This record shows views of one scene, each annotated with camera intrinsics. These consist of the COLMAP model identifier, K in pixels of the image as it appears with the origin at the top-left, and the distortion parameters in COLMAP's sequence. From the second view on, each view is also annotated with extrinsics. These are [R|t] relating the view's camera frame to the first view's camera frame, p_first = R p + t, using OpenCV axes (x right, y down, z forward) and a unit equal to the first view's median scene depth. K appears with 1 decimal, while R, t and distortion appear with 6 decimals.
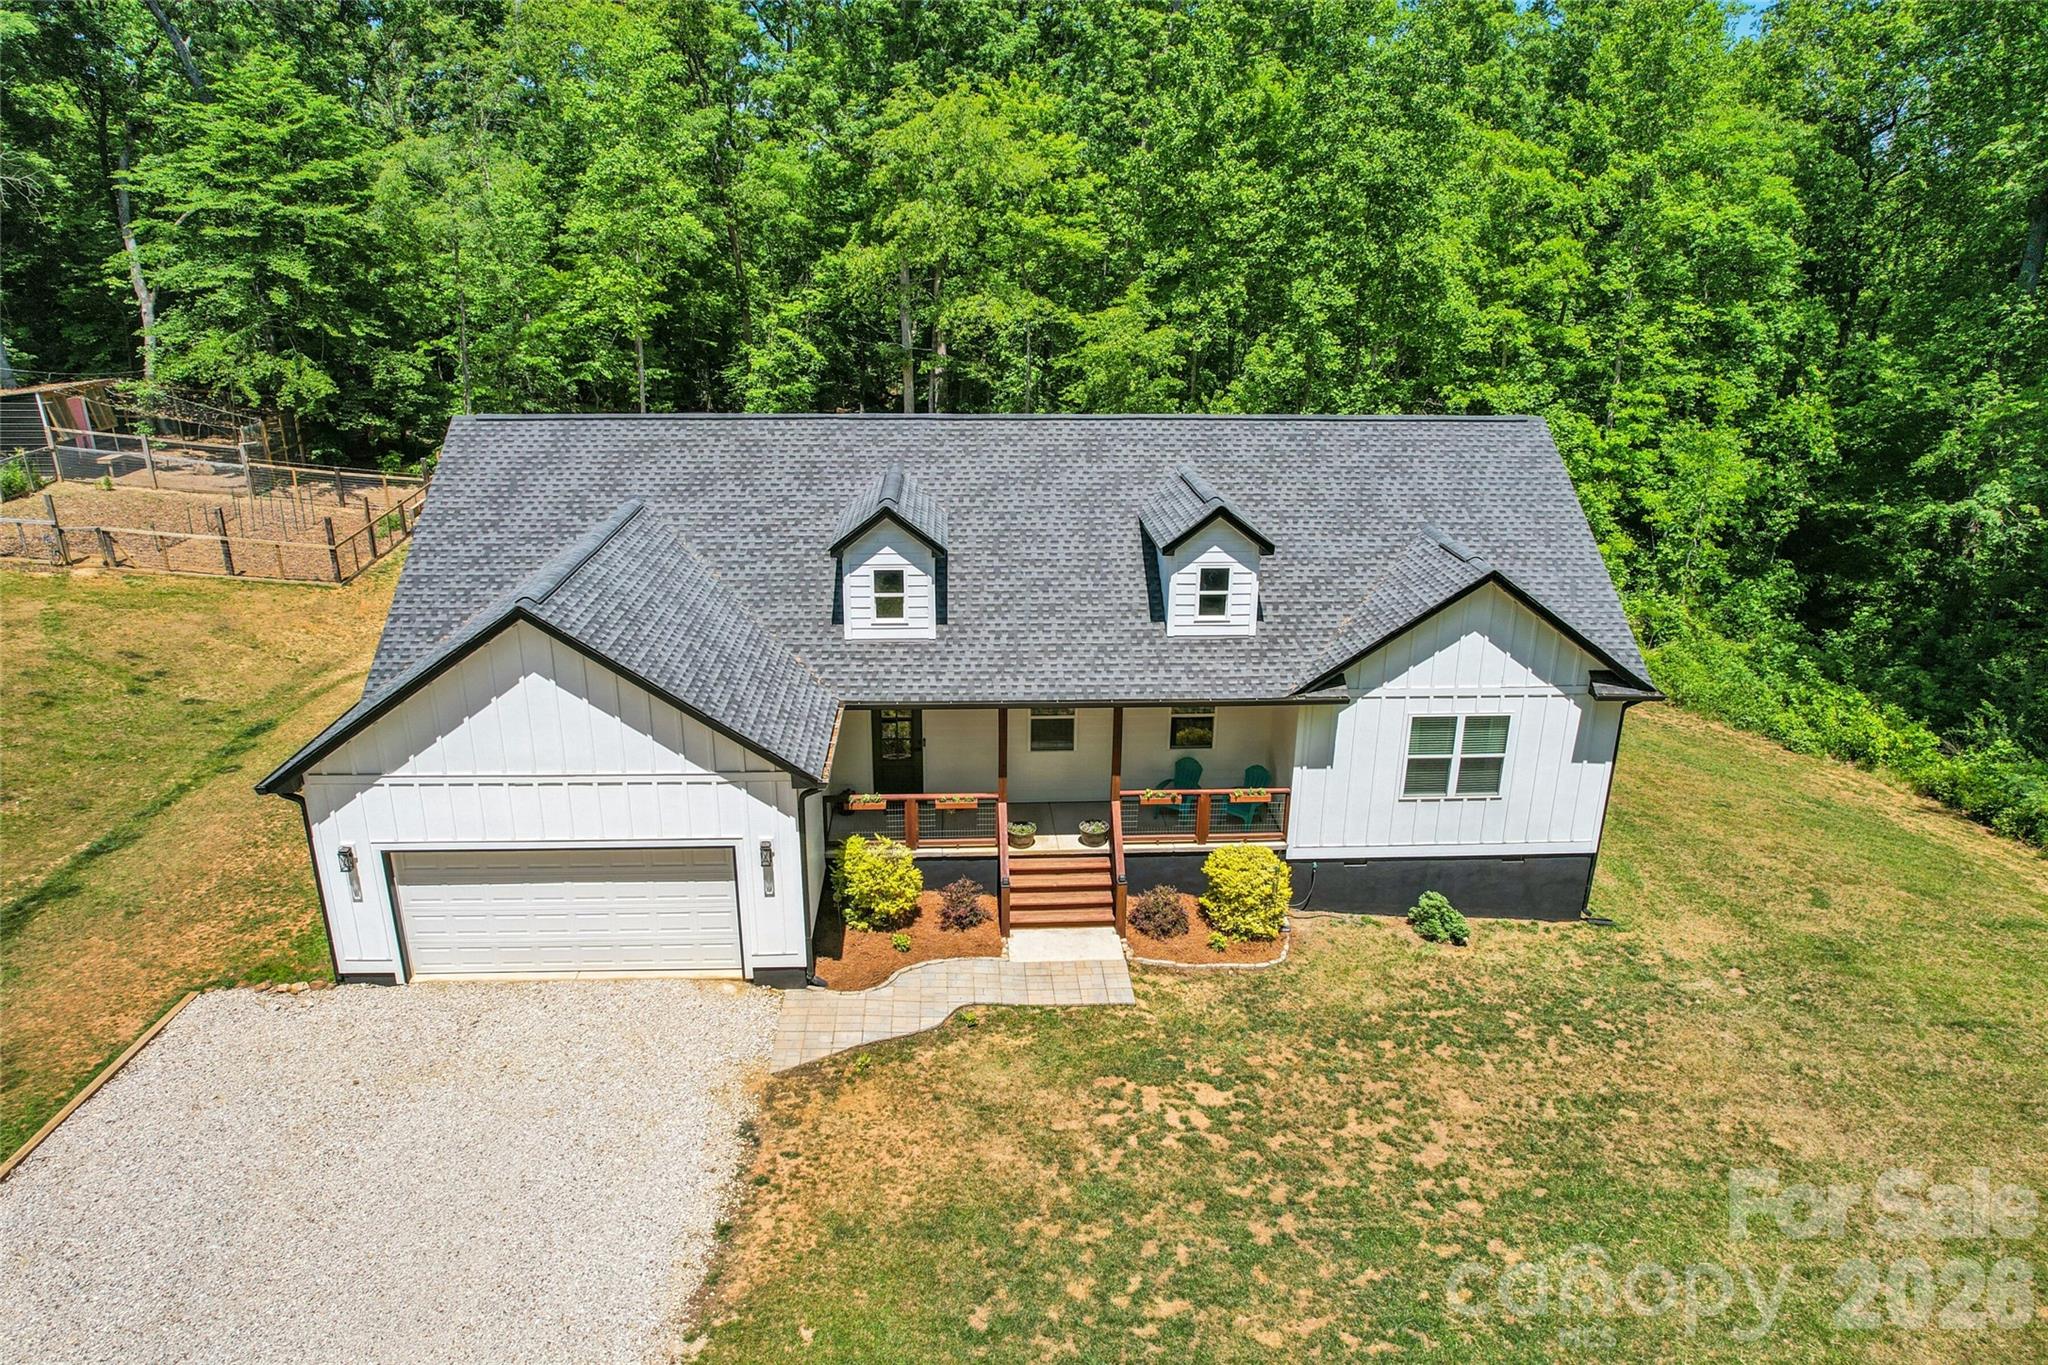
lens RADIAL K [[1303.9, 0, 1037.4], [0, 1303.9, 686.8], [0, 0, 1]] dist [-0.058033, 0.045819]
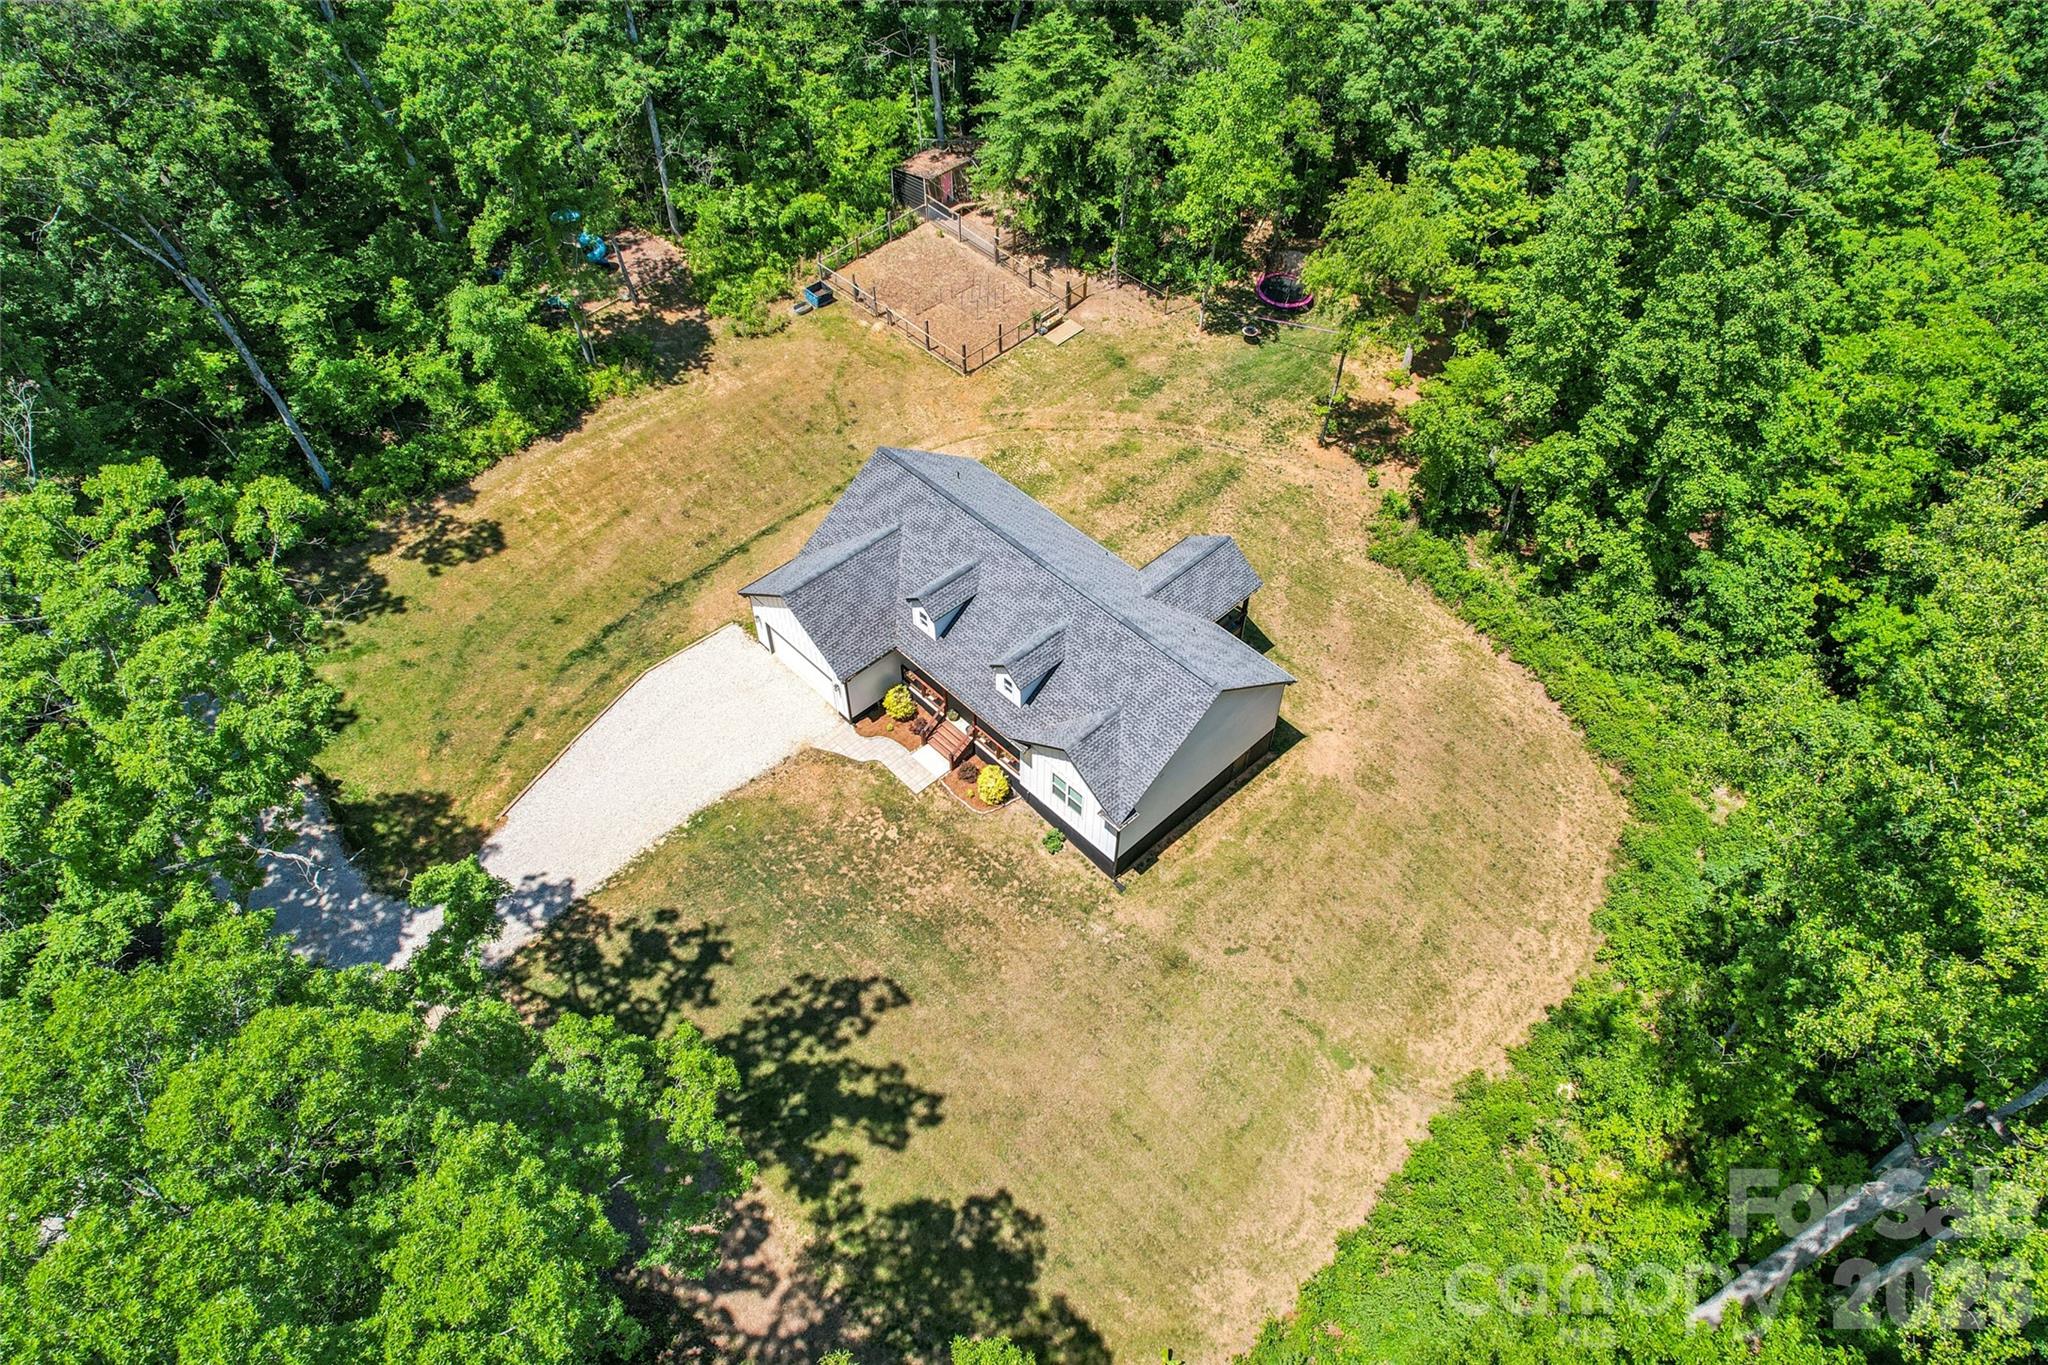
lens RADIAL K [[1303.9, 0, 1046.1], [0, 1303.9, 679.6], [0, 0, 1]] dist [-0.058033, 0.045819]
pose [[0.655067, 0.560362, -0.506835, 1.421457], [-0.263863, 0.798225, 0.541491, -1.436386], [0.708000, -0.220978, 0.670750, -0.613672]]
